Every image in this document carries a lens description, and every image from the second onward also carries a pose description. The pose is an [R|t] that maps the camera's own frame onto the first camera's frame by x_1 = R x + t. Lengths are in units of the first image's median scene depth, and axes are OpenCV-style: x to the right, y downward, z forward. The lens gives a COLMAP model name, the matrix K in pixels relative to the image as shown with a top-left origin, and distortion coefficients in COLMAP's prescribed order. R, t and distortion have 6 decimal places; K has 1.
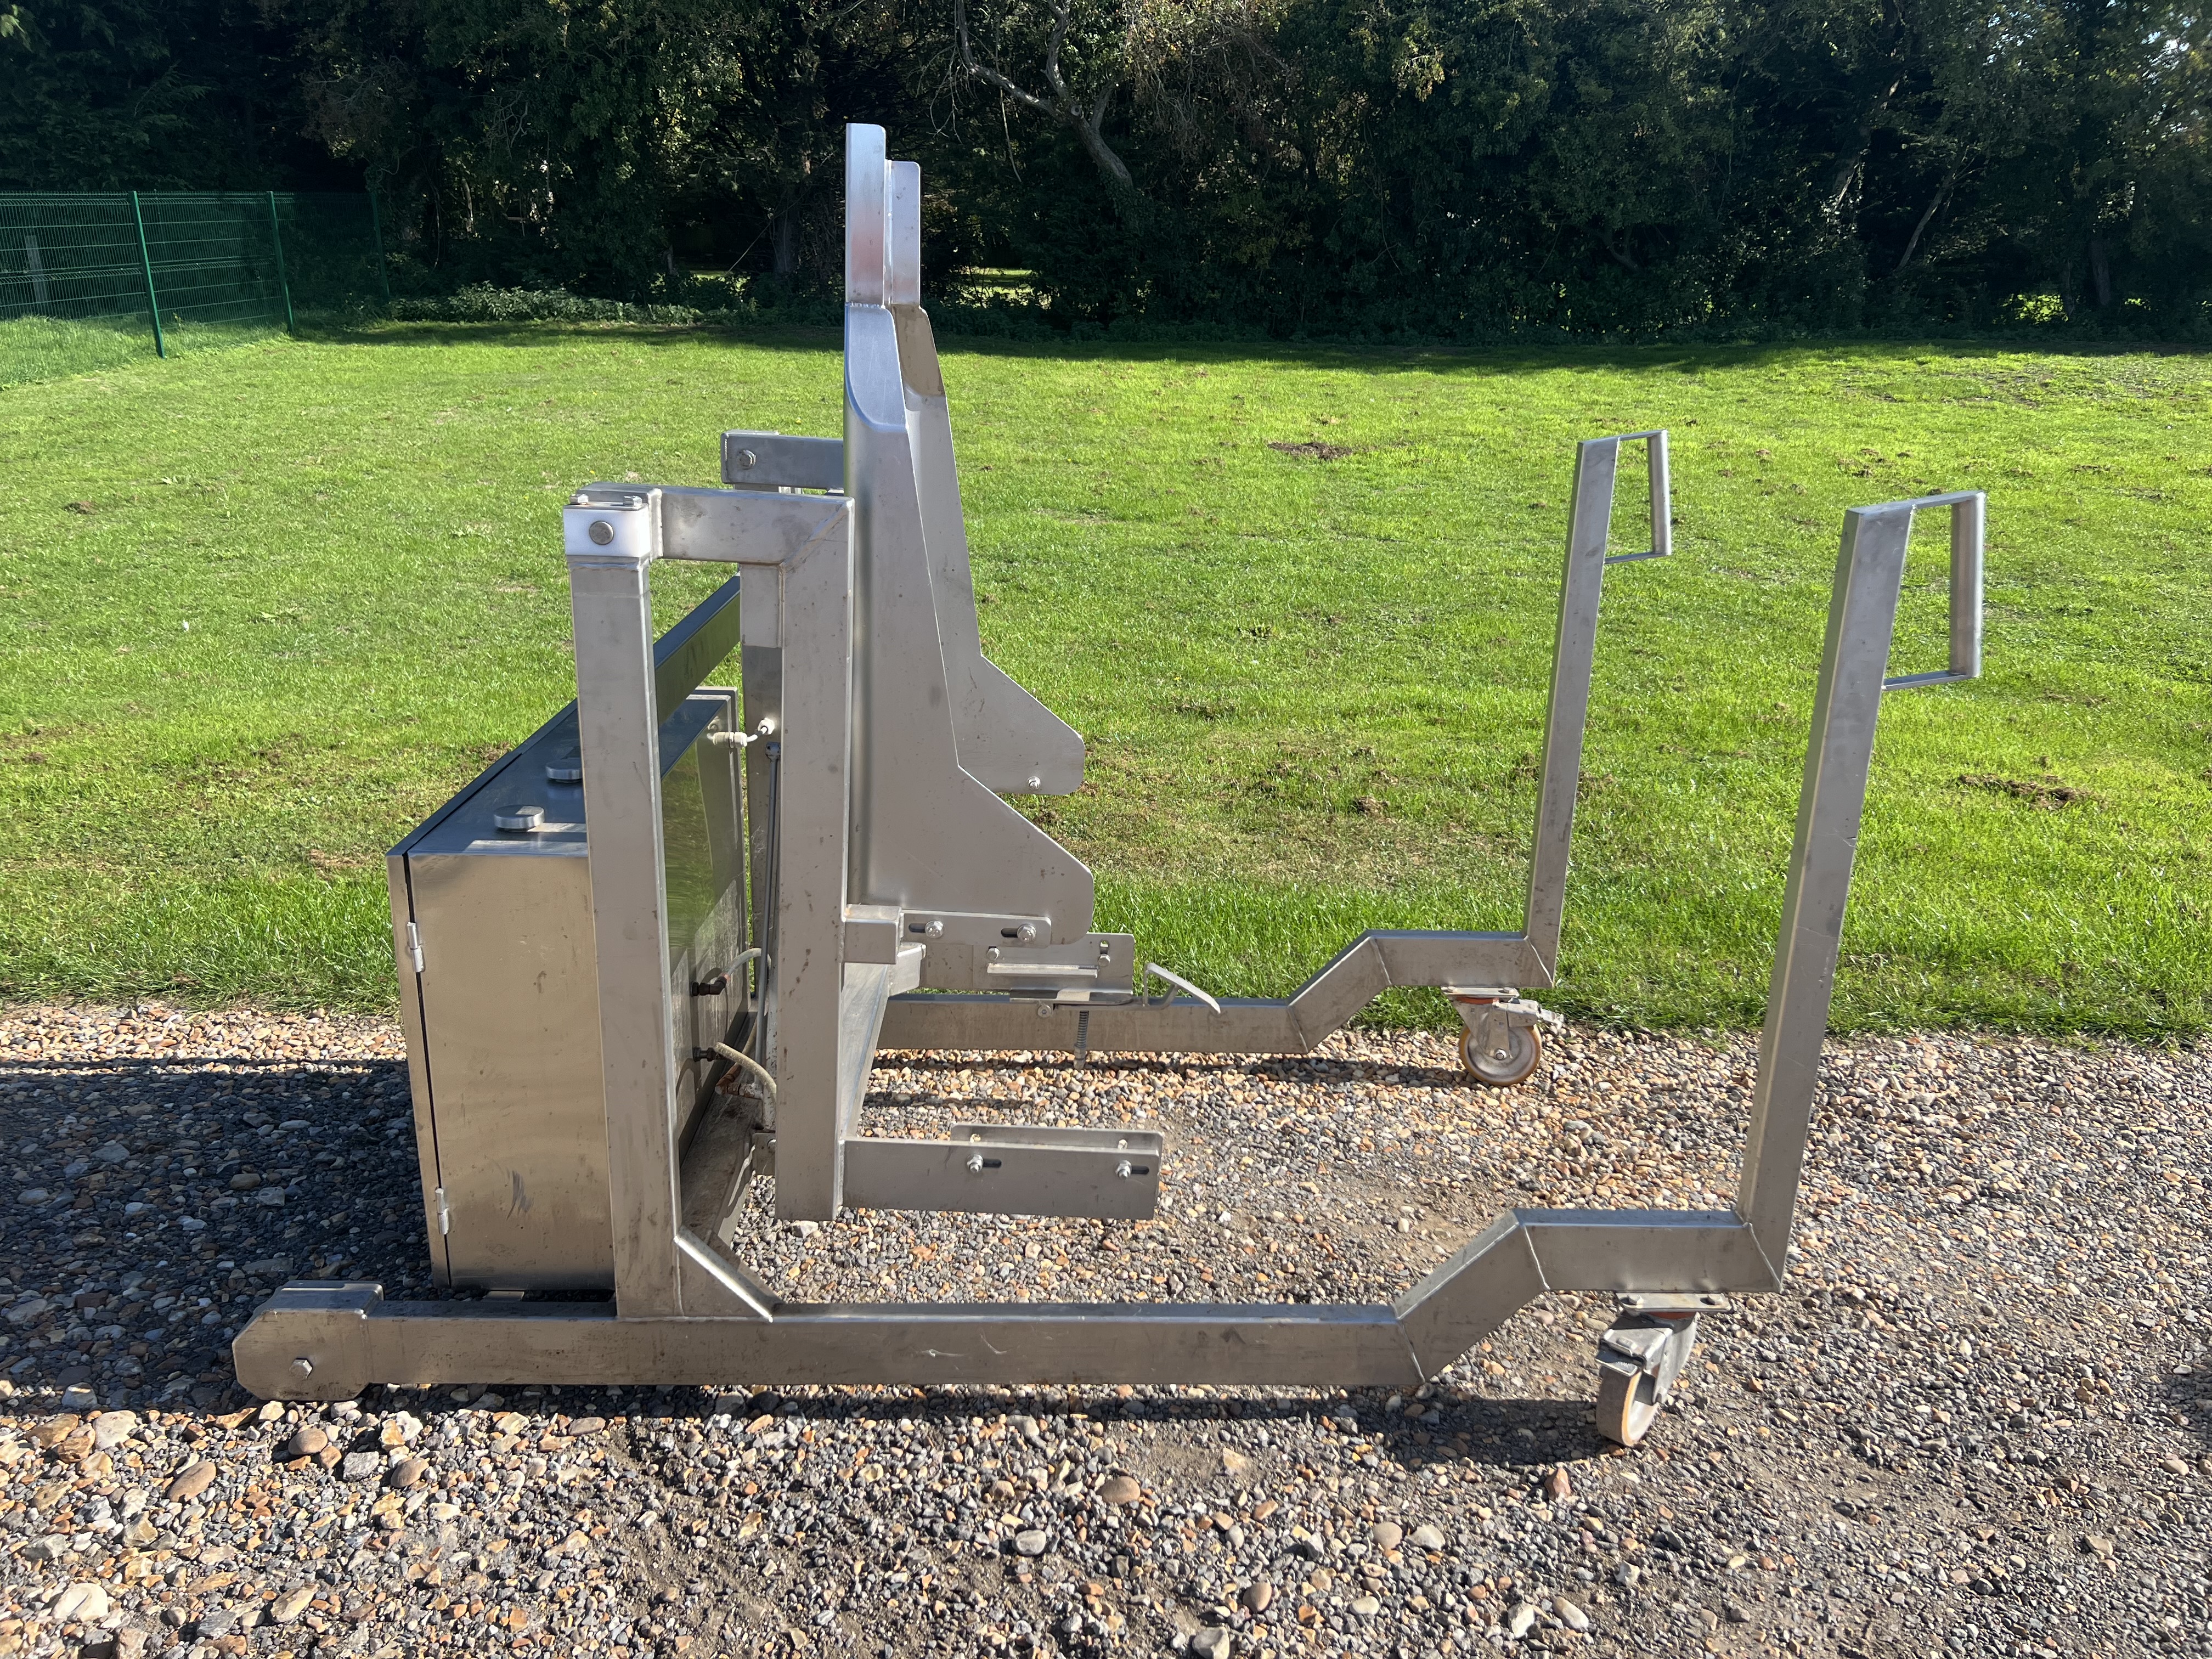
lens RADIAL K [[1672.3, 0, 1111.7], [0, 1672.3, 822.0], [0, 0, 1]] dist [0.044219, -0.047270]
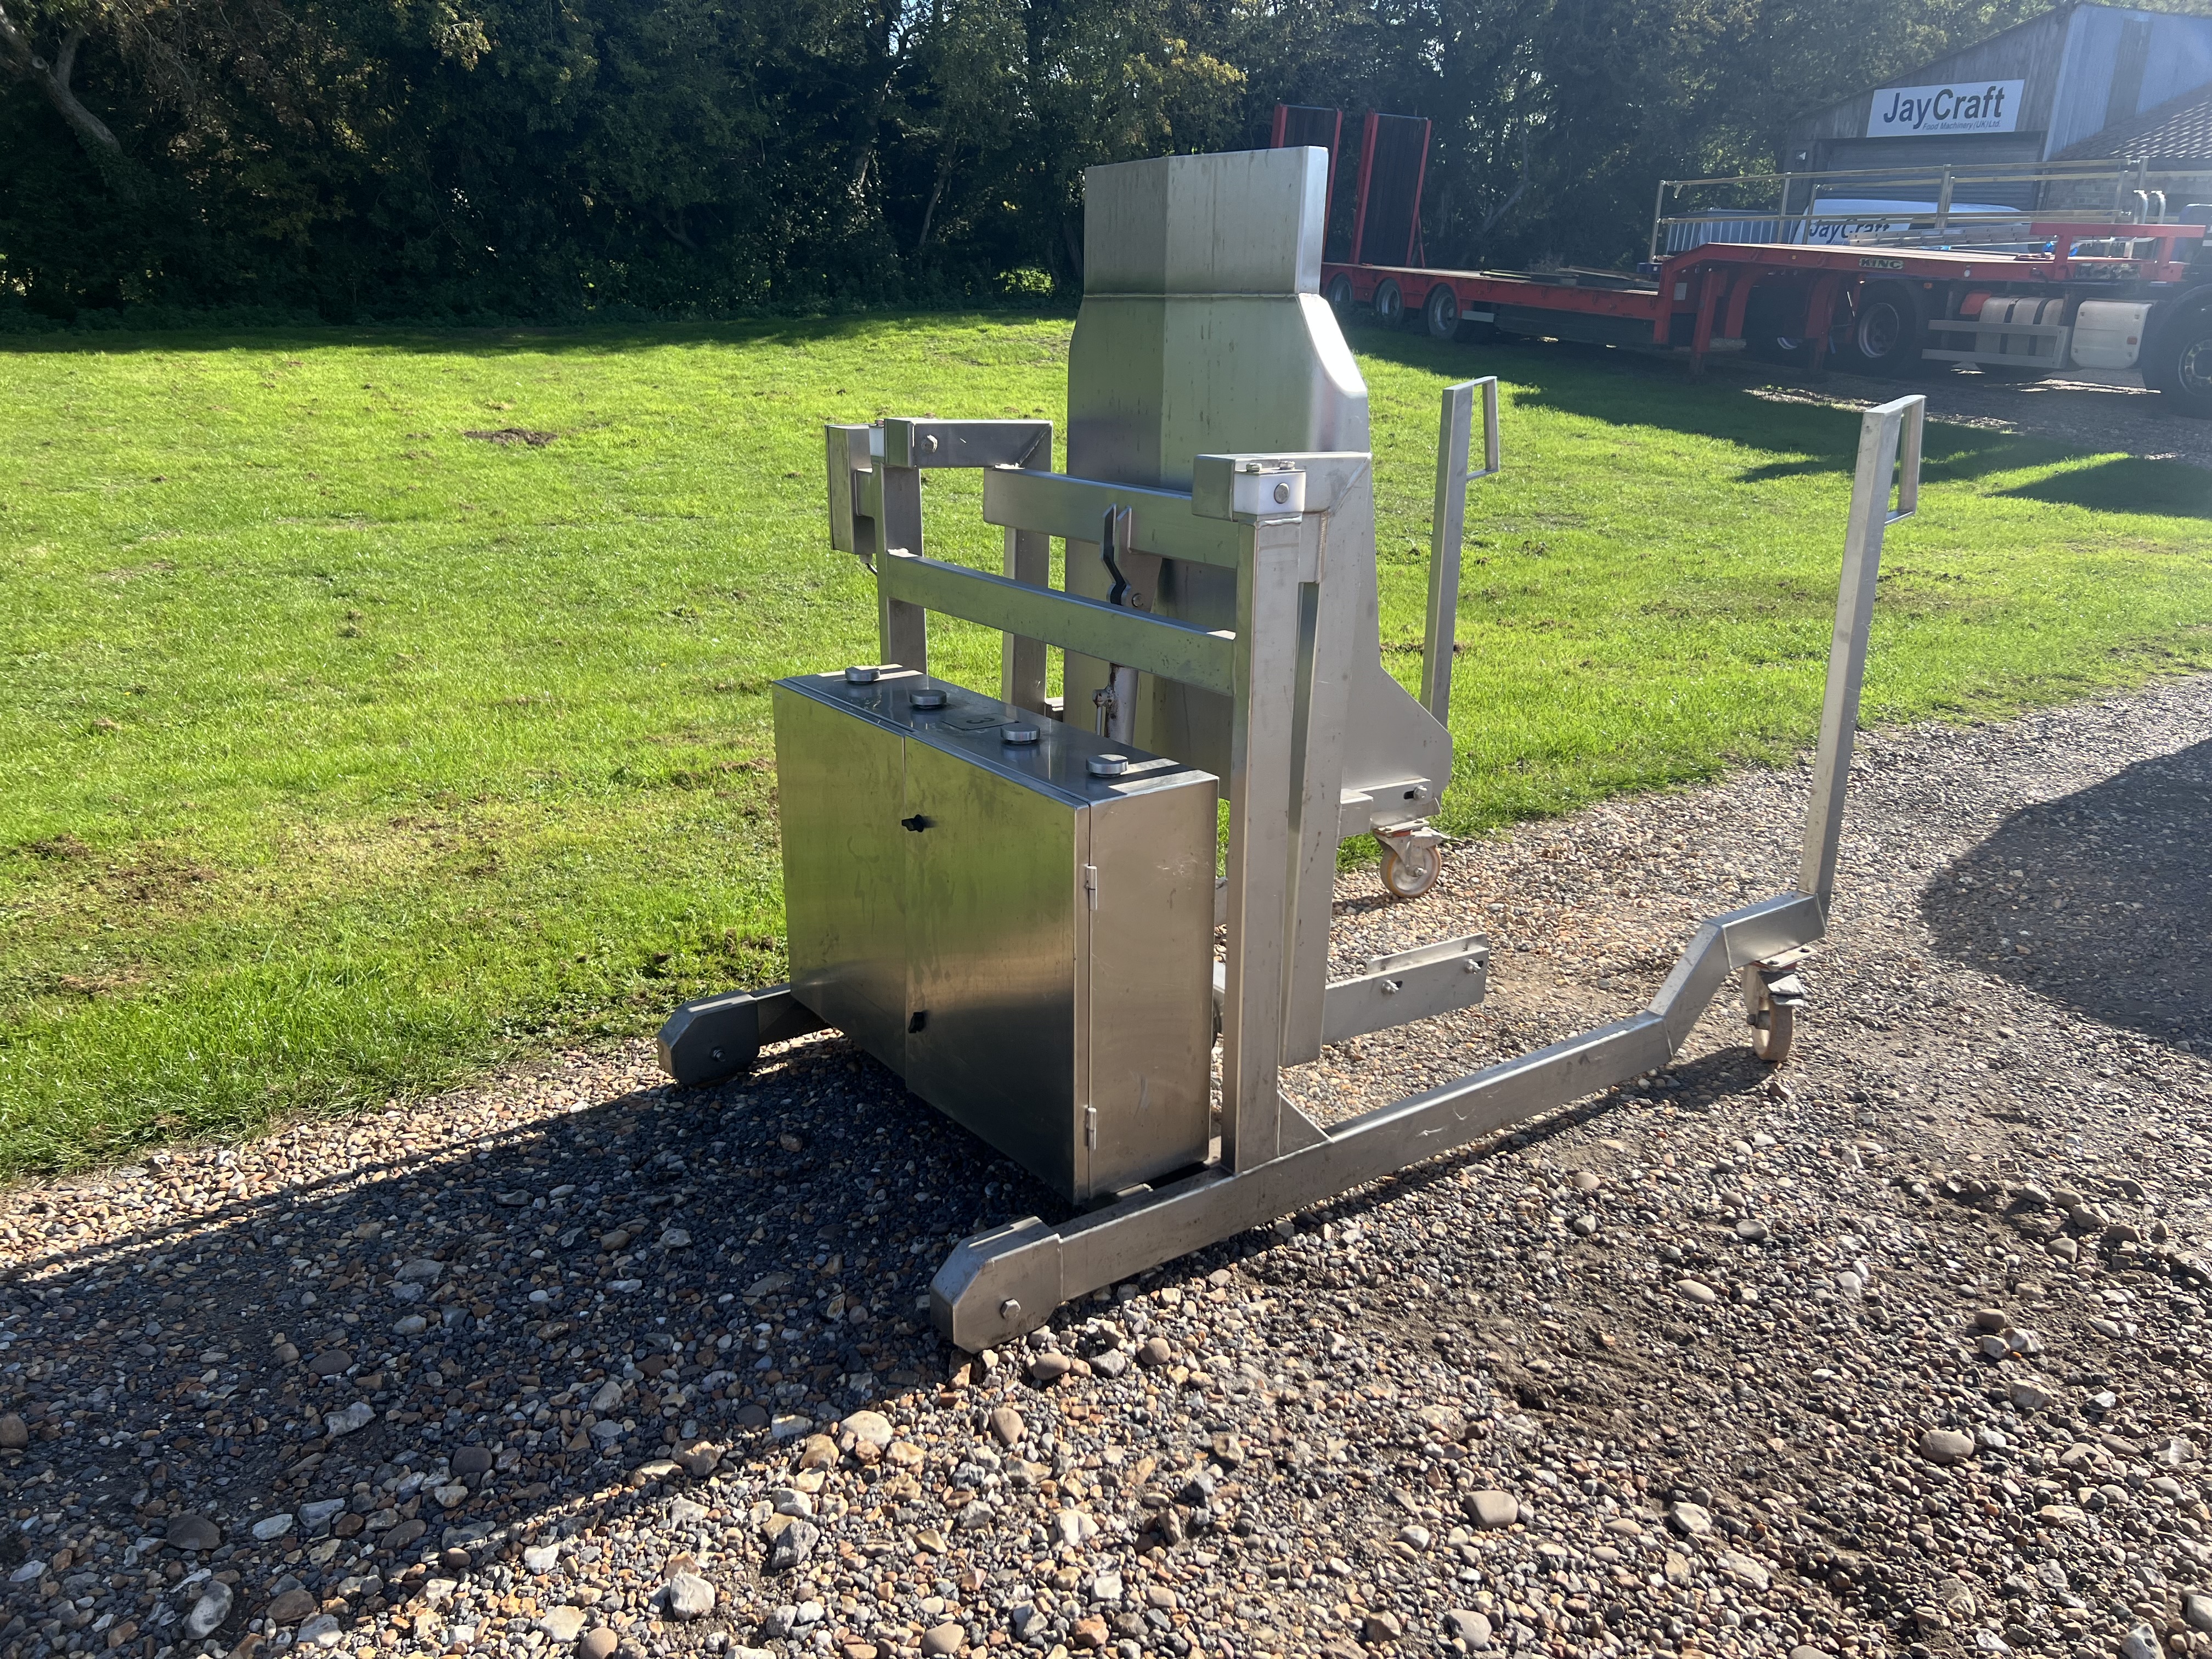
lens RADIAL K [[1672.3, 0, 1104.5], [0, 1672.3, 836.7], [0, 0, 1]] dist [0.044219, -0.047270]
pose [[0.830065, -0.191557, 0.523735, -0.627528], [0.180604, 0.980879, 0.072520, -0.023977], [-0.527613, 0.034393, 0.848789, 0.038885]]
